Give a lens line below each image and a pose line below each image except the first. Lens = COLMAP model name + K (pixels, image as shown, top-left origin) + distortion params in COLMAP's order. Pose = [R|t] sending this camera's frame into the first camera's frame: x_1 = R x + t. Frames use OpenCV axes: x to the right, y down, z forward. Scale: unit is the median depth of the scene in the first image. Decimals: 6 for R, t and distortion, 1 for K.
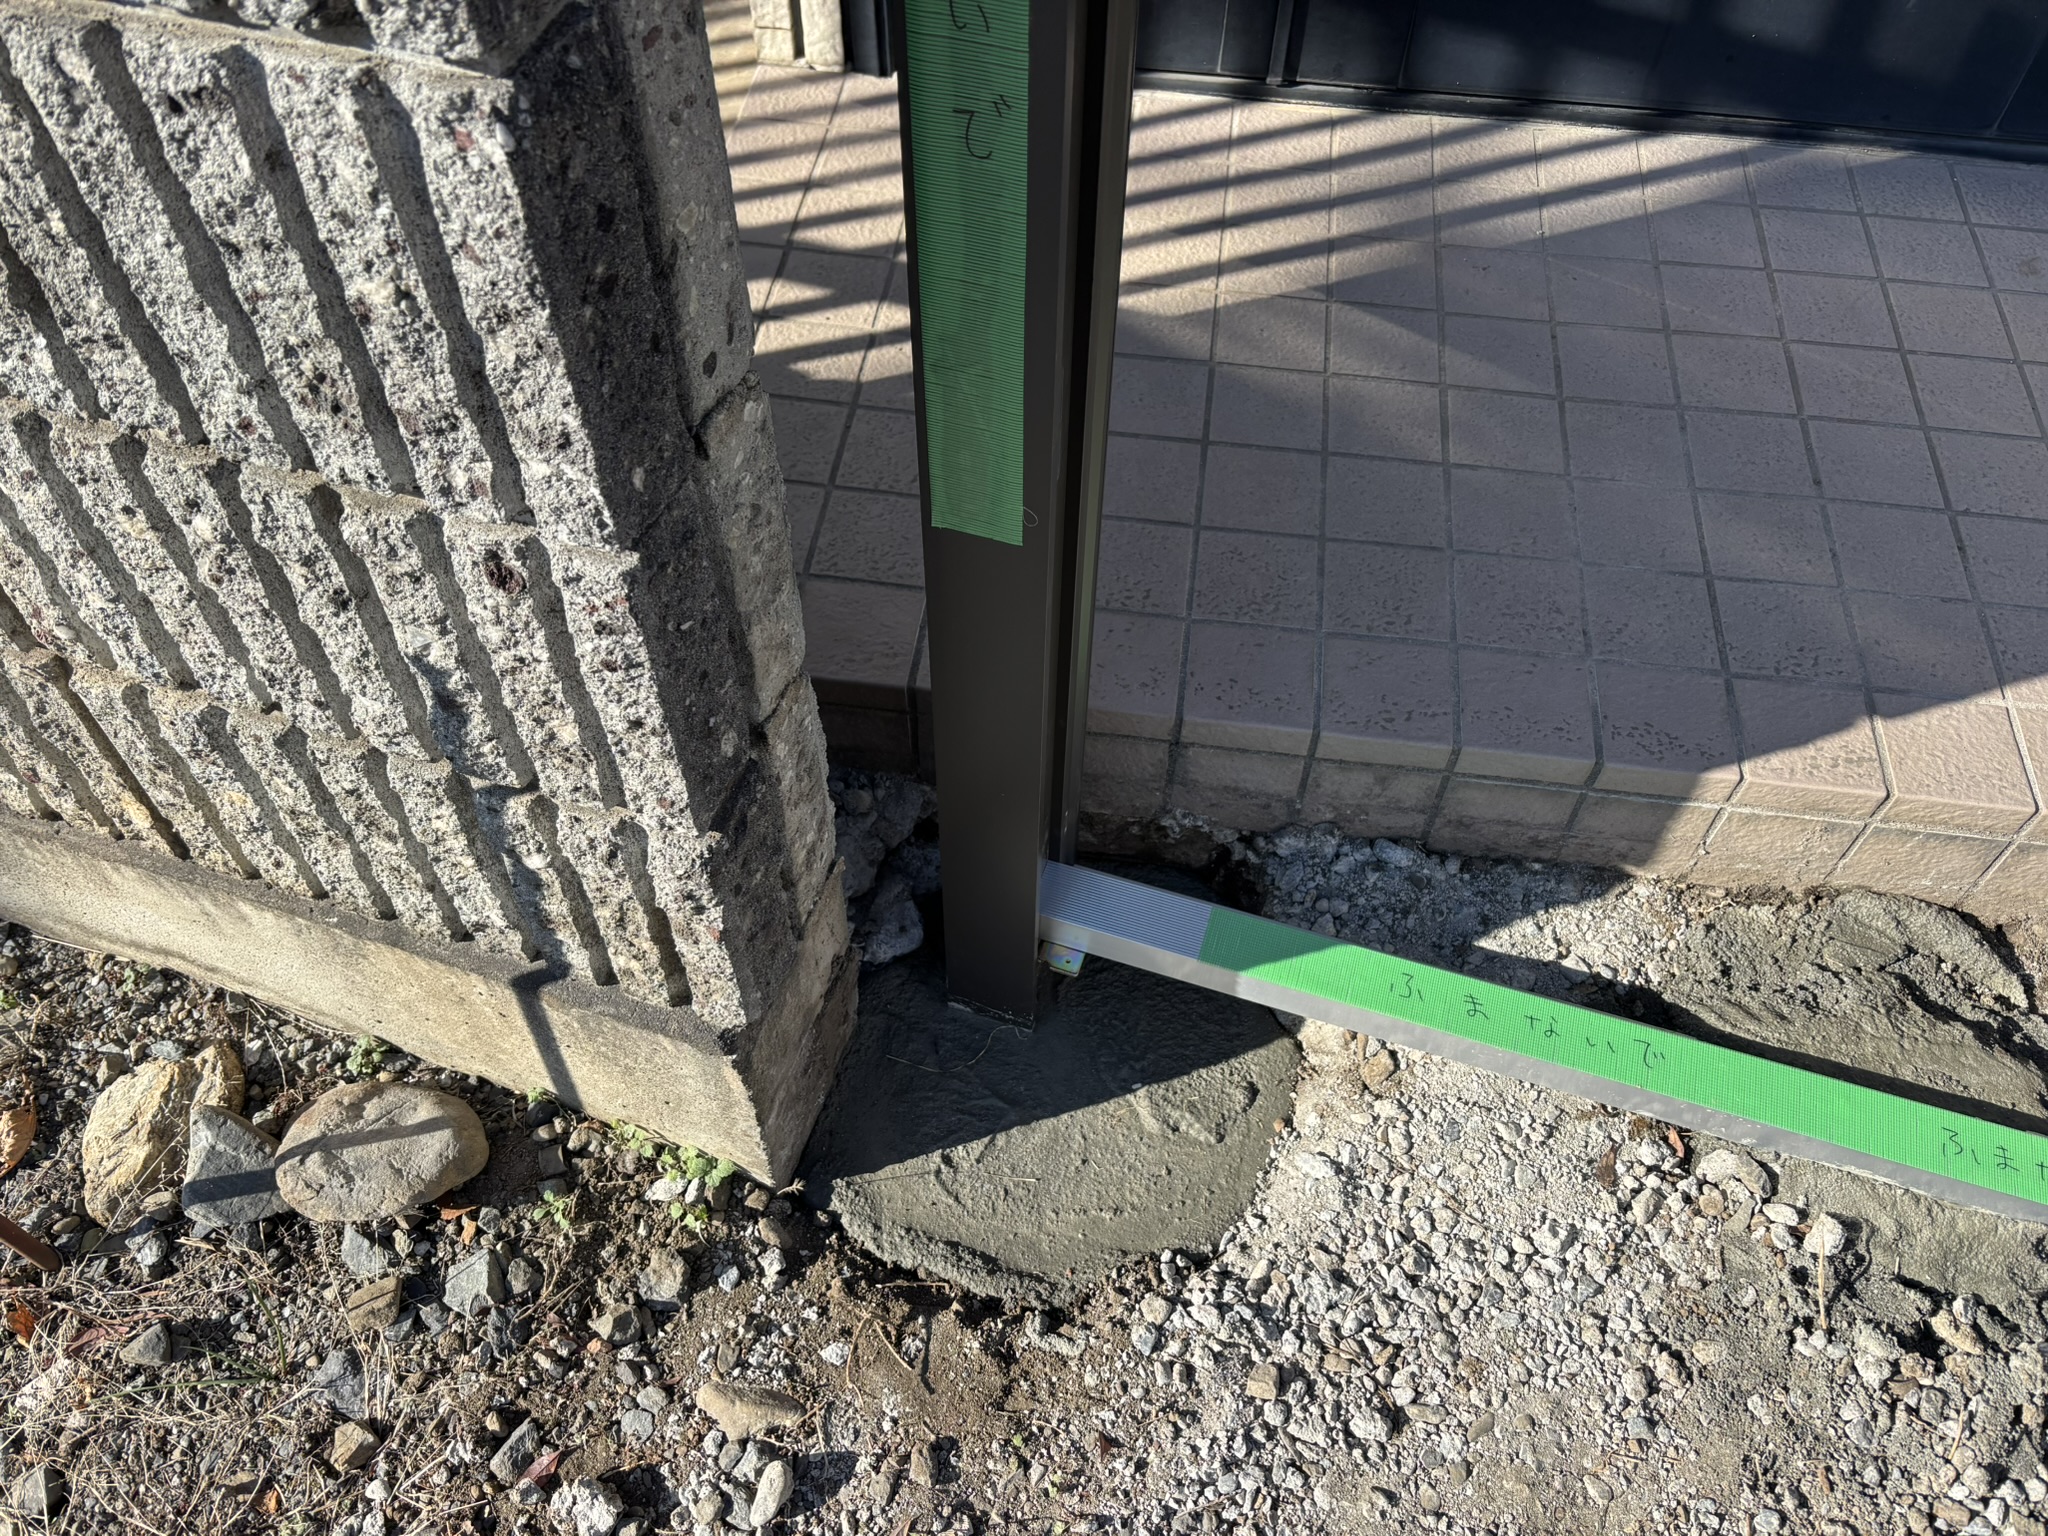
lens RADIAL K [[1573.6, 0, 1017.1], [0, 1573.6, 777.3], [0, 0, 1]] dist [0.058849, -0.075399]
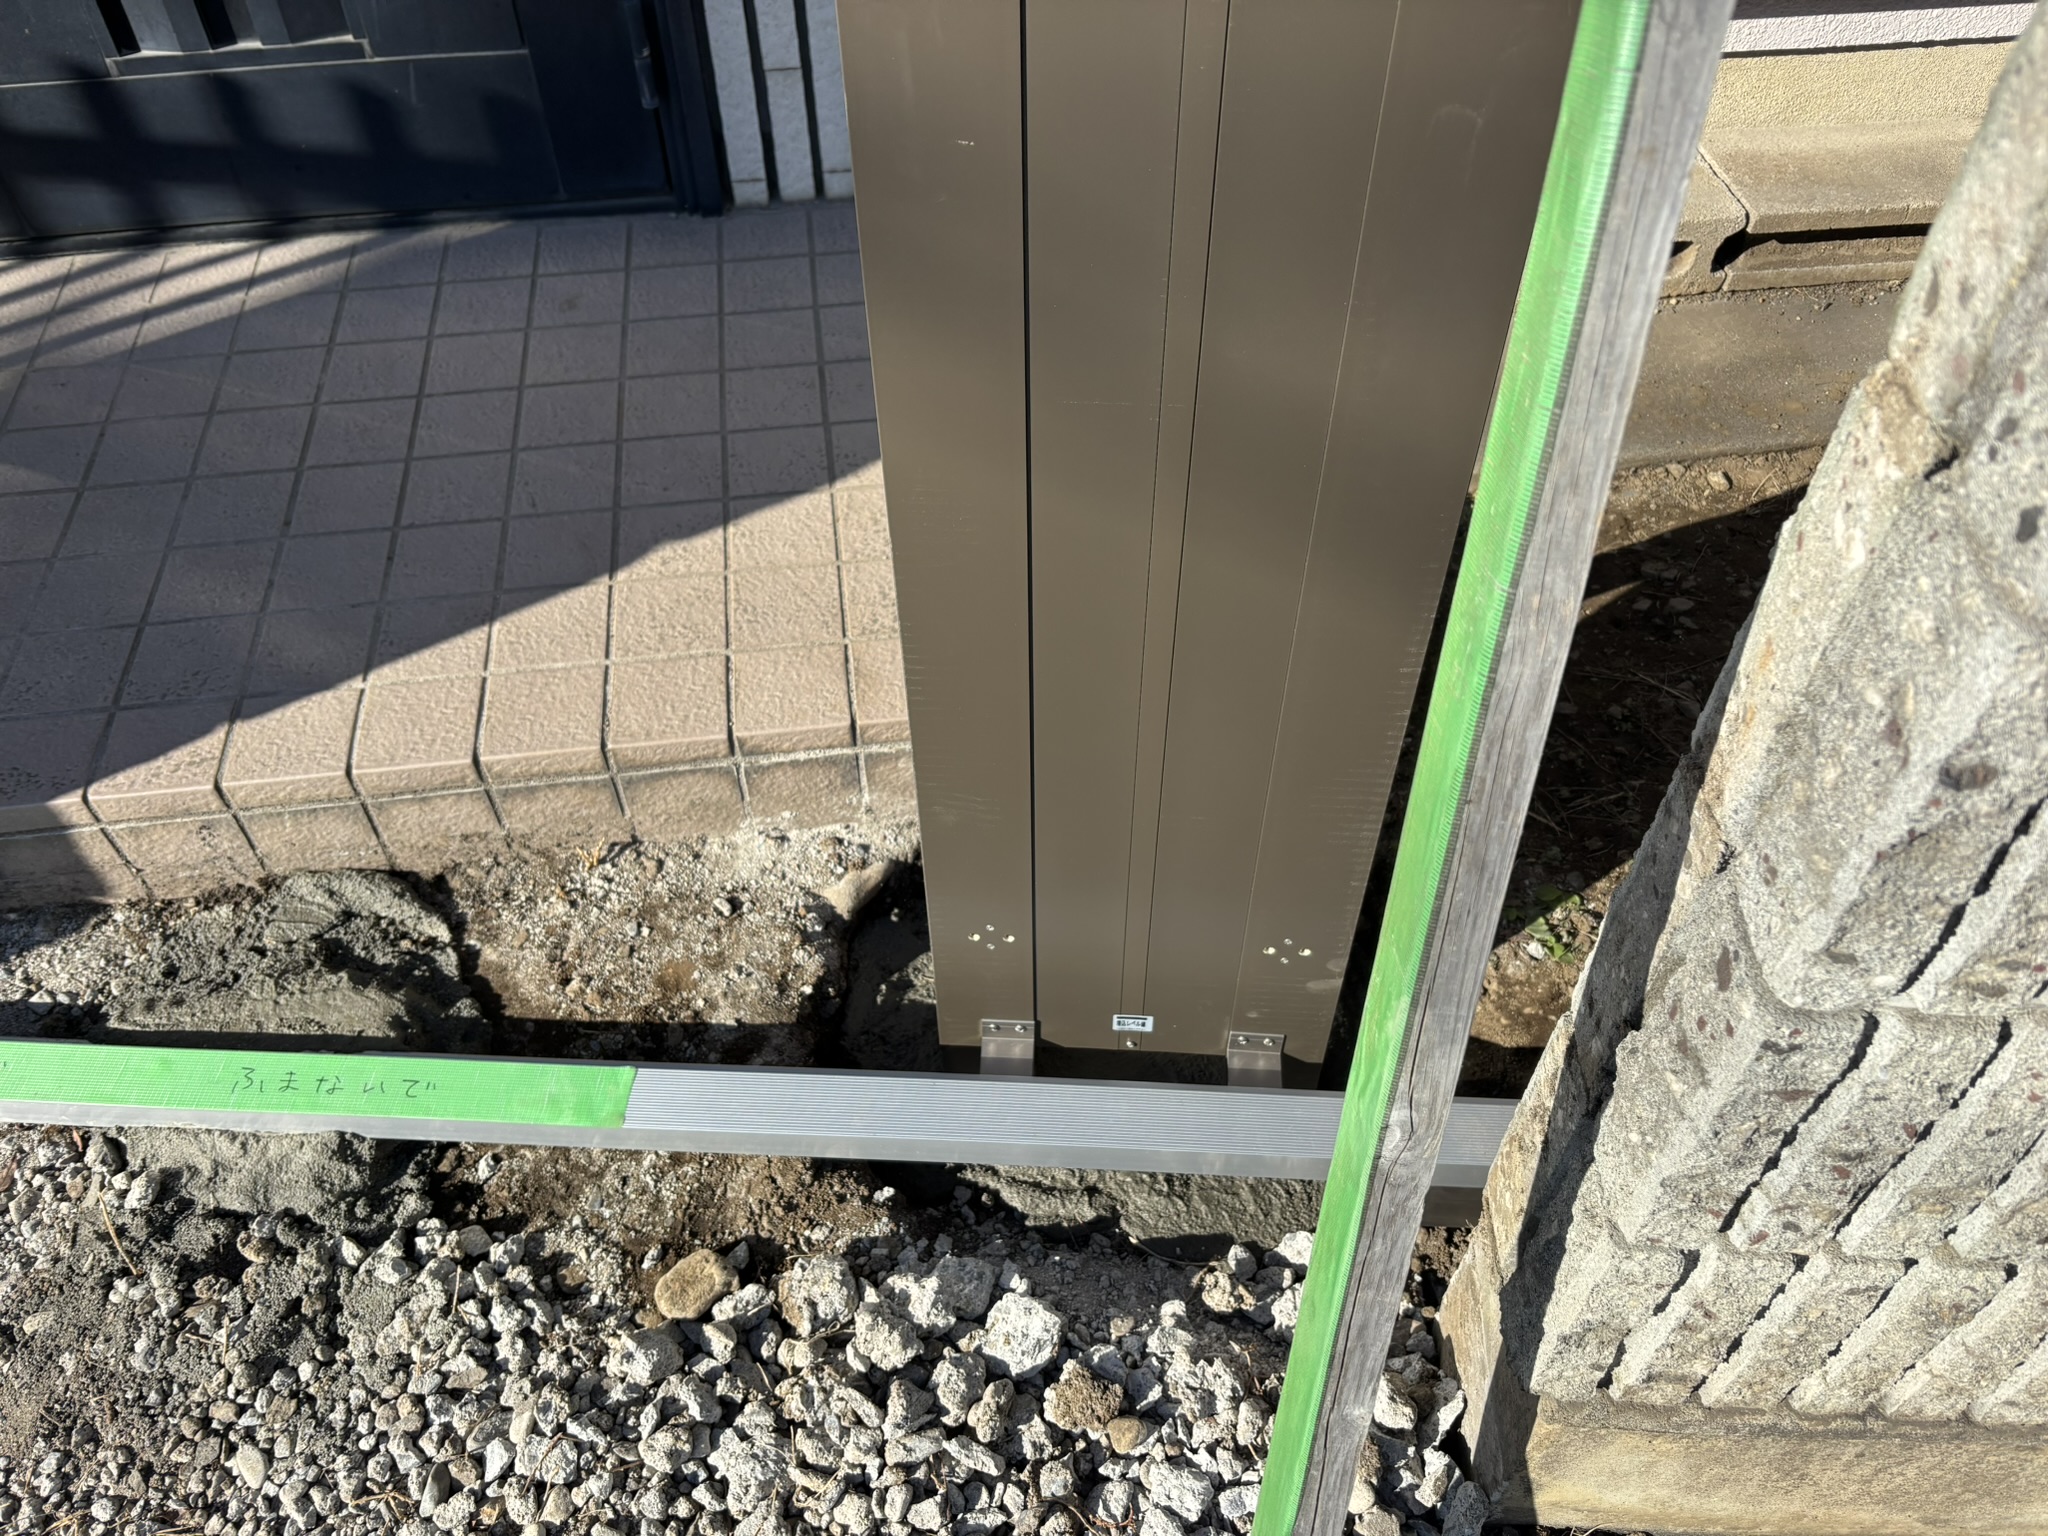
lens RADIAL K [[1573.6, 0, 1017.1], [0, 1573.6, 777.3], [0, 0, 1]] dist [0.058849, -0.075399]
pose [[0.967008, -0.207105, 0.148336, 0.759971], [0.217983, 0.974038, -0.061101, 0.160734], [-0.131831, 0.091420, 0.987048, -0.146673]]
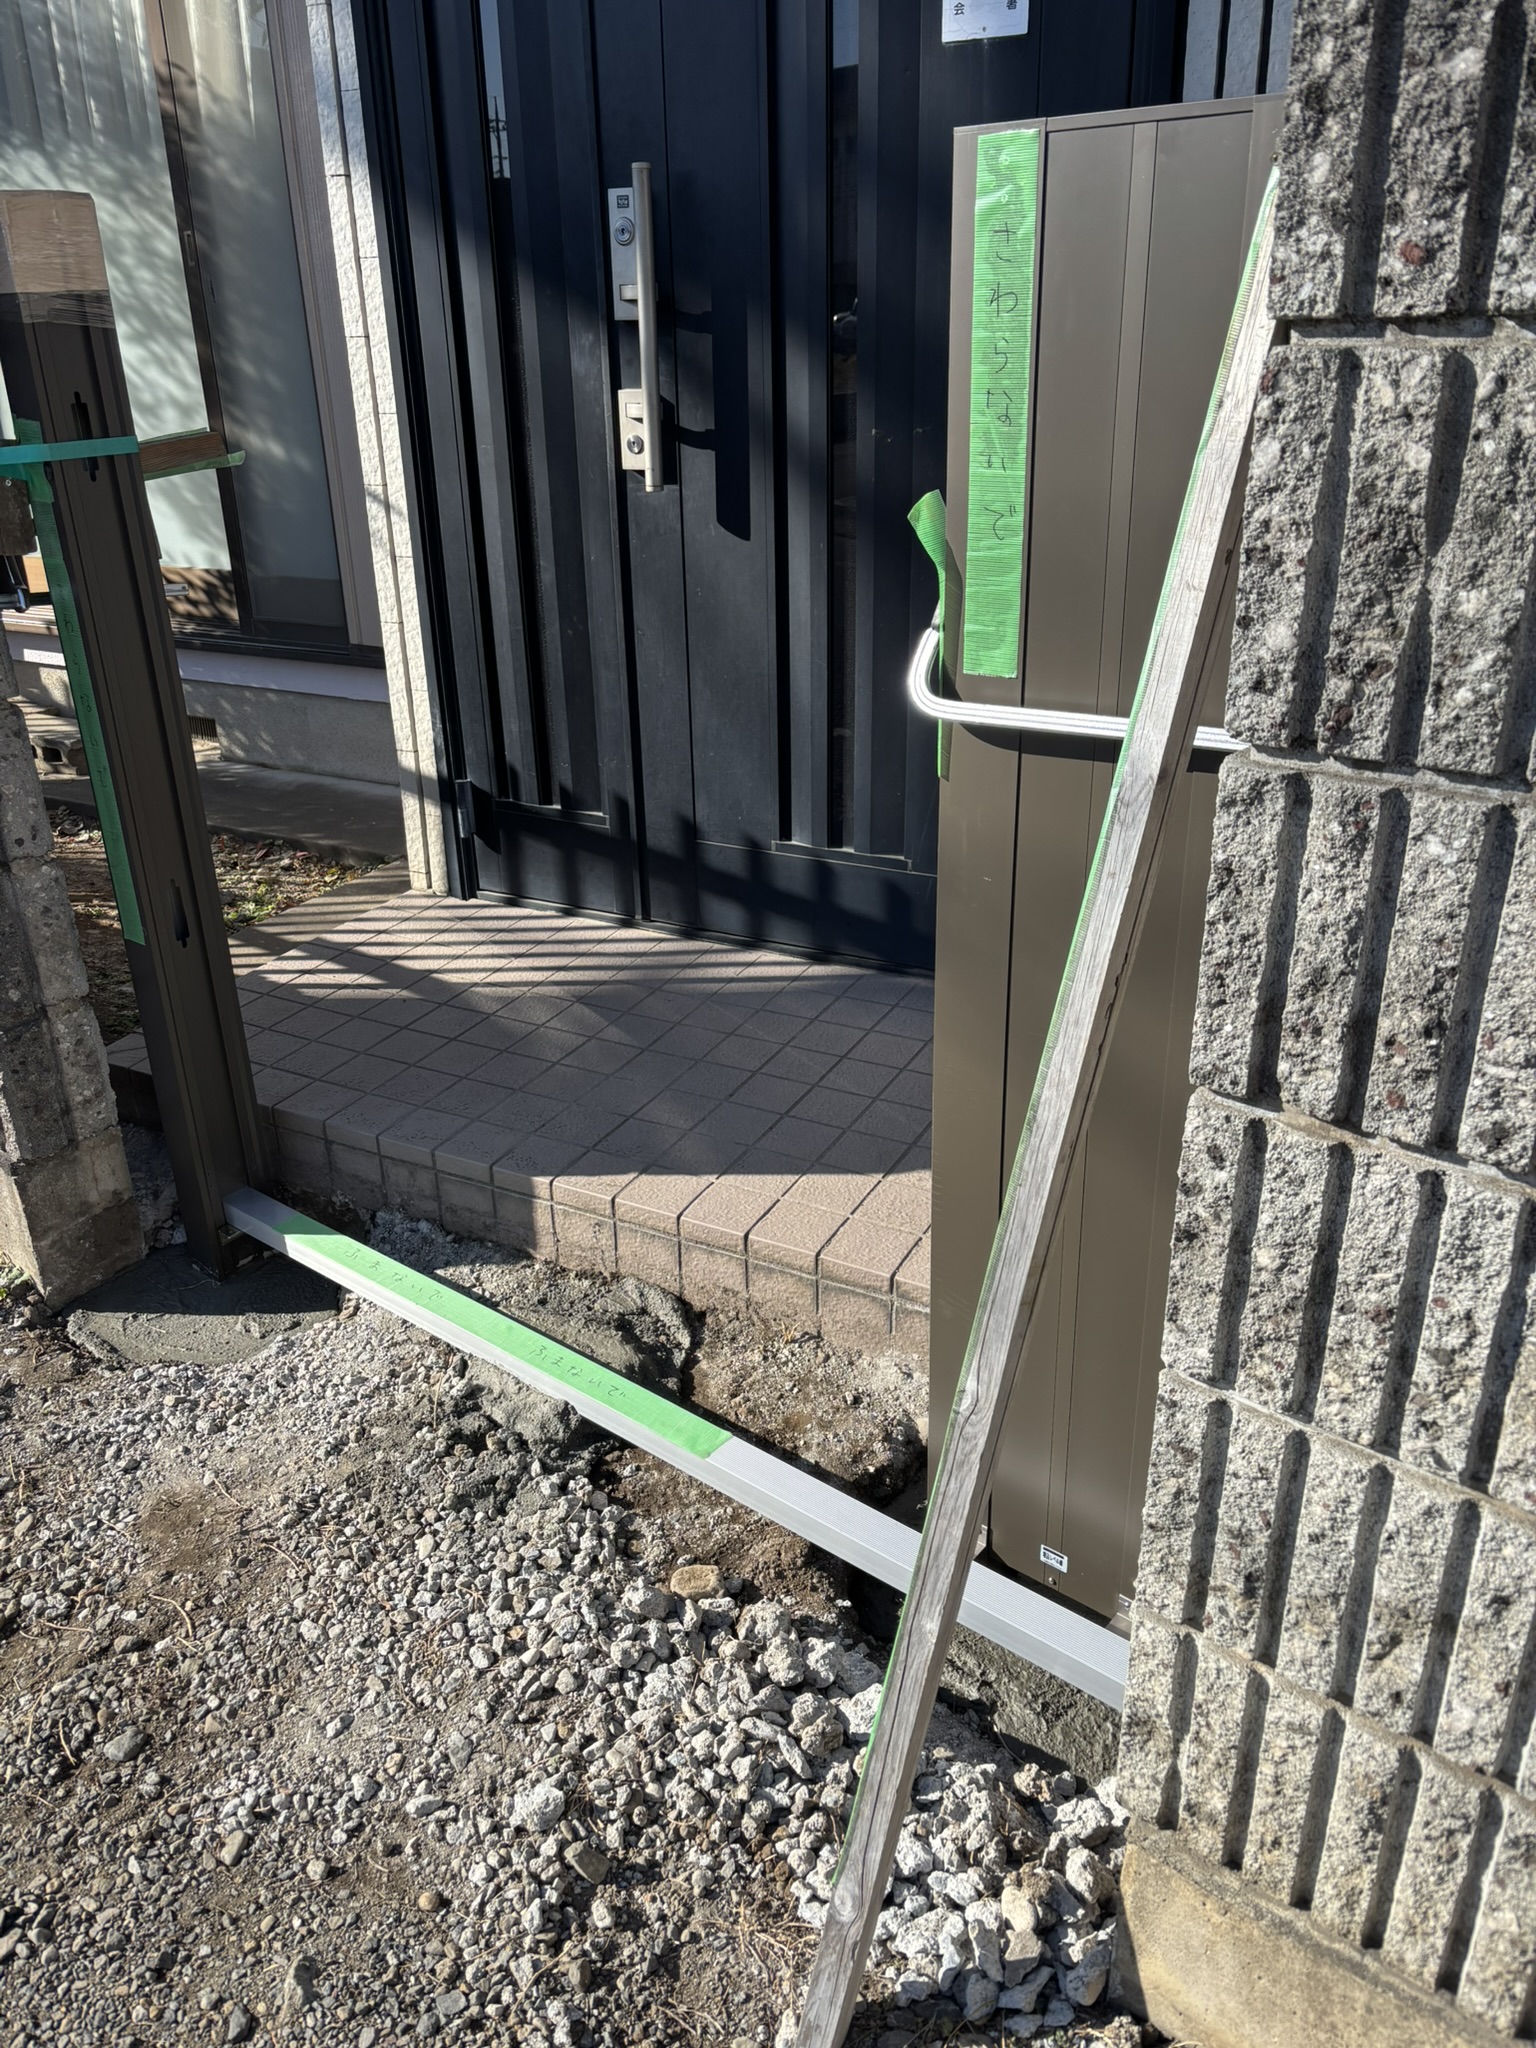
lens RADIAL K [[1573.6, 0, 768.0], [0, 1573.6, 1024.0], [0, 0, 1]] dist [0.058849, -0.075399]
pose [[0.934523, 0.115301, -0.336709, 1.078264], [-0.260671, 0.865877, -0.426974, 0.469878], [0.242318, 0.486787, 0.839238, -0.497586]]
